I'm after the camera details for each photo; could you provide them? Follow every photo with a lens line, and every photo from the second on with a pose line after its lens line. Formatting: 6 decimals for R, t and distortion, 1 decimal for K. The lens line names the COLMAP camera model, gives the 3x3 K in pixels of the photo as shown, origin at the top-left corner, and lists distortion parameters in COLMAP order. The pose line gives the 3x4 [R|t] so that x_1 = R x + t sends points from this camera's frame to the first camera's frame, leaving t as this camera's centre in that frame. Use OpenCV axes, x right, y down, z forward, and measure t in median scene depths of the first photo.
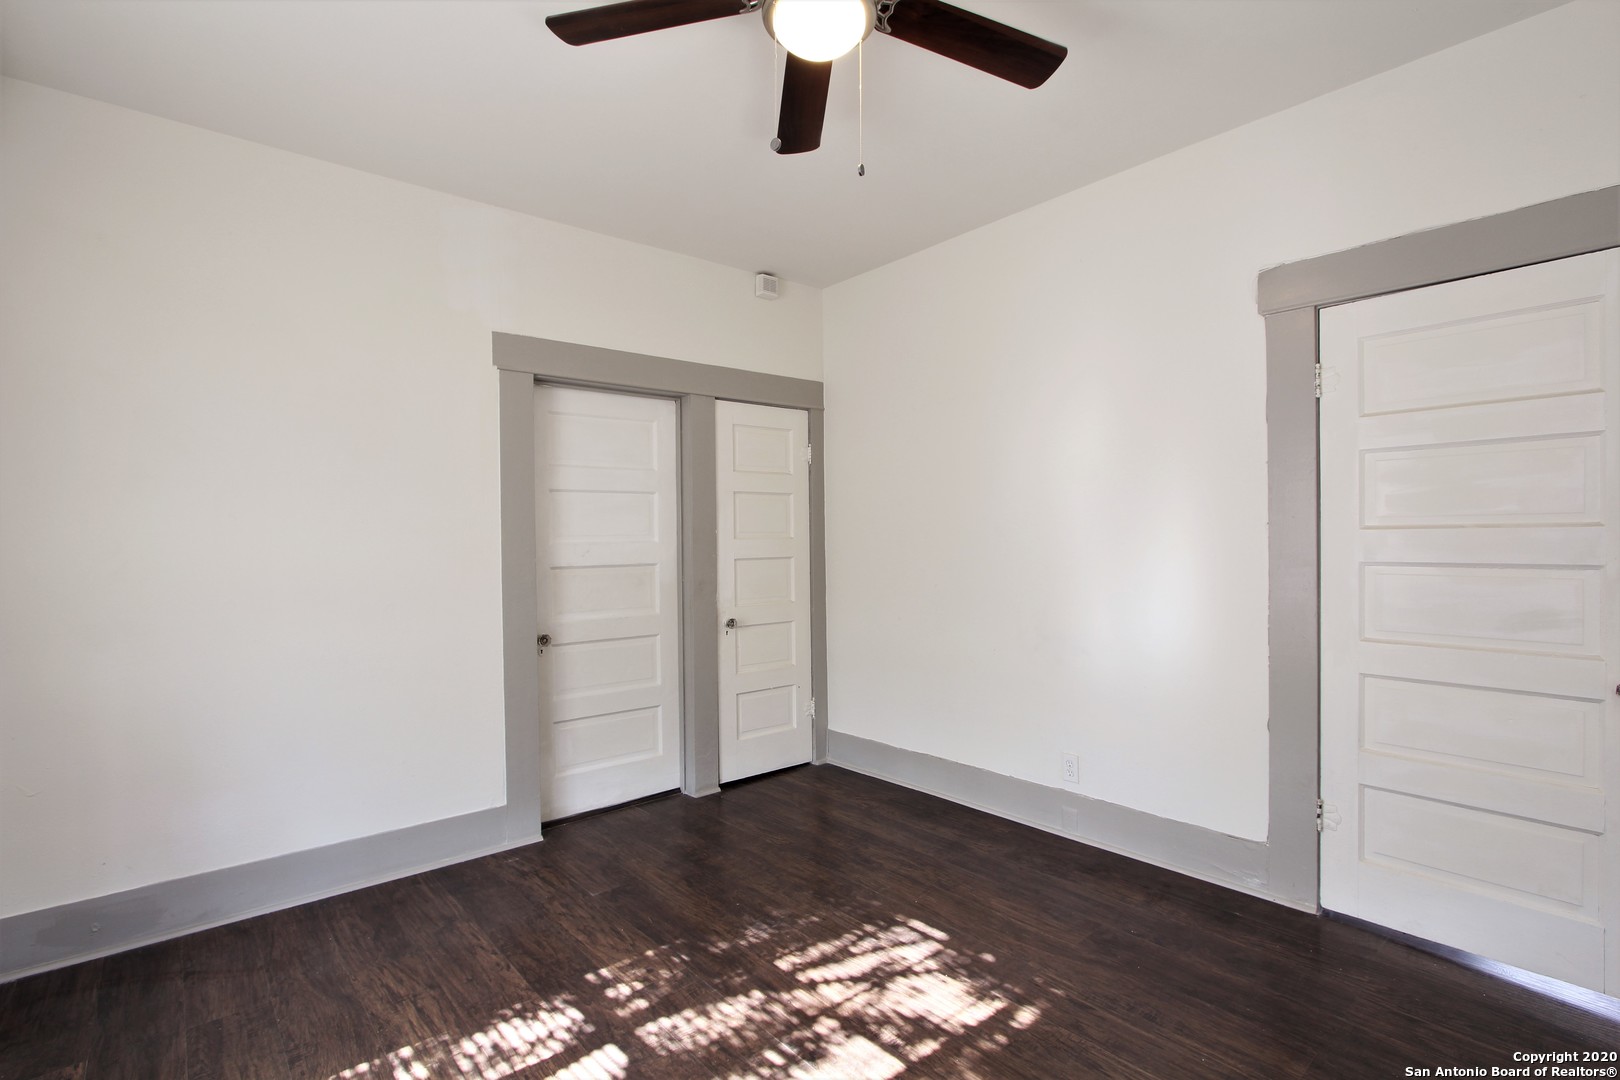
lens RADIAL K [[753.0, 0, 807.3], [0, 753.0, 545.8], [0, 0, 1]] dist [-0.015229, 0.000739]
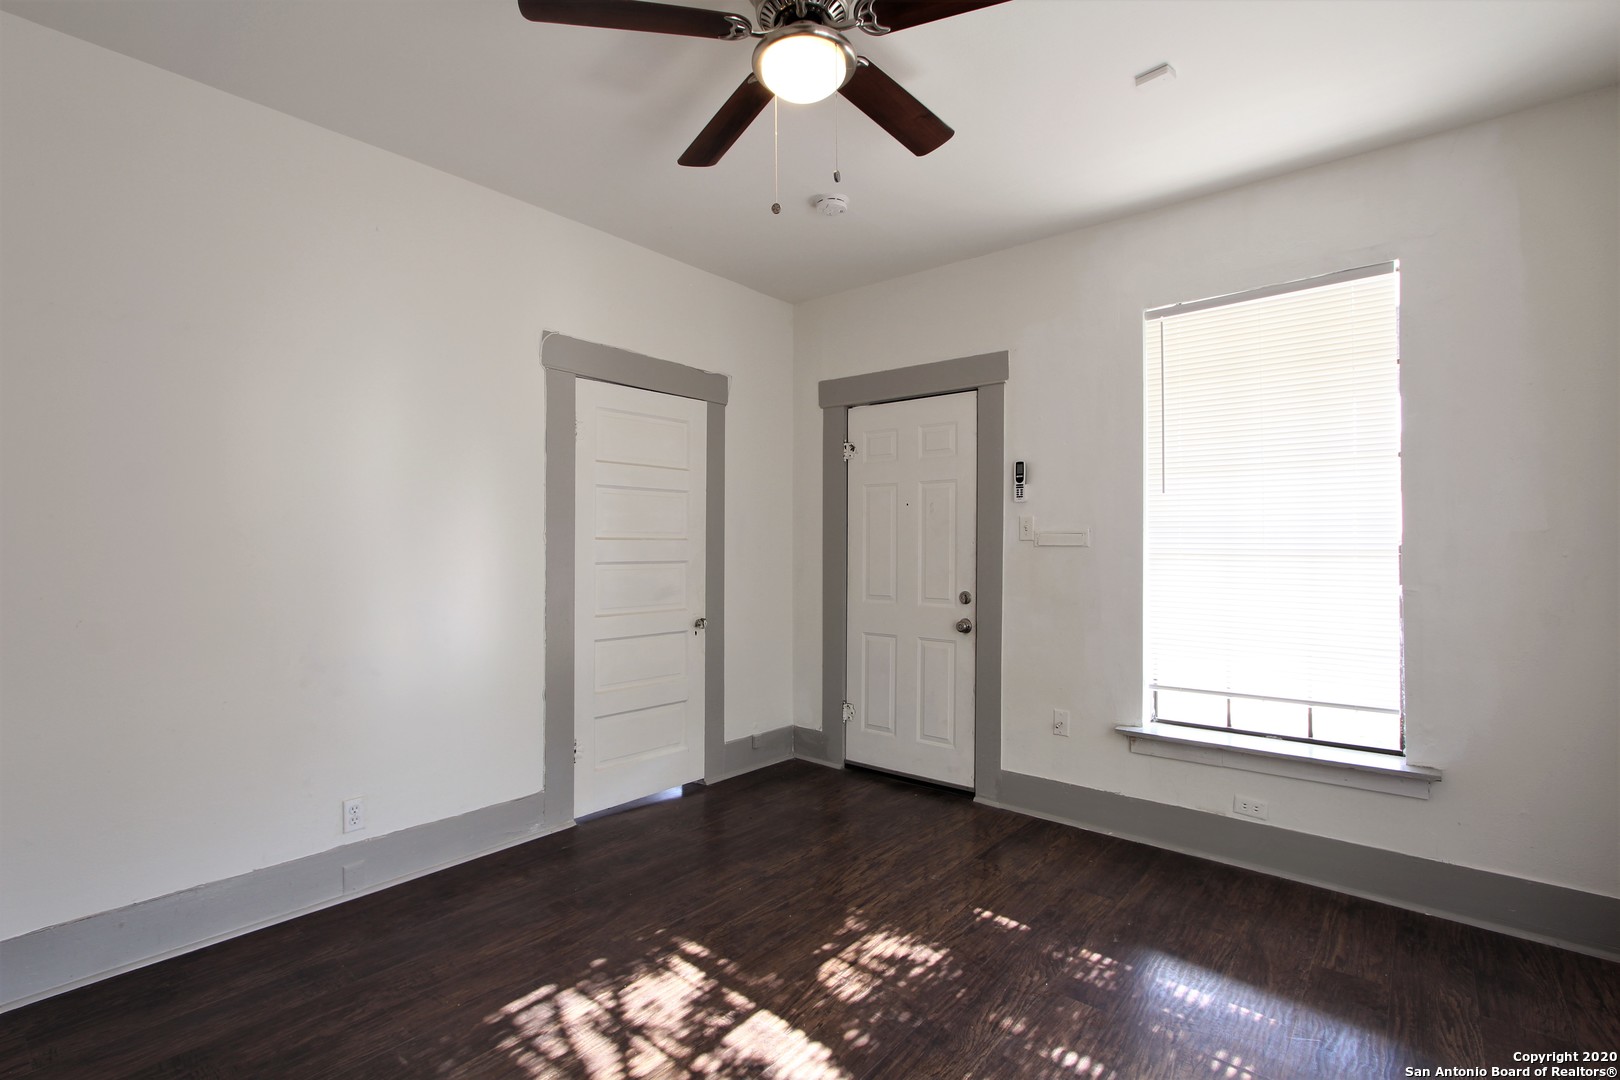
lens RADIAL K [[753.0, 0, 807.3], [0, 753.0, 545.8], [0, 0, 1]] dist [-0.015229, 0.000739]
pose [[-0.171643, 0.008261, 0.985125, -0.960301], [0.005232, 0.999958, -0.007473, 0.003508], [-0.985145, 0.003871, -0.171679, 1.079209]]
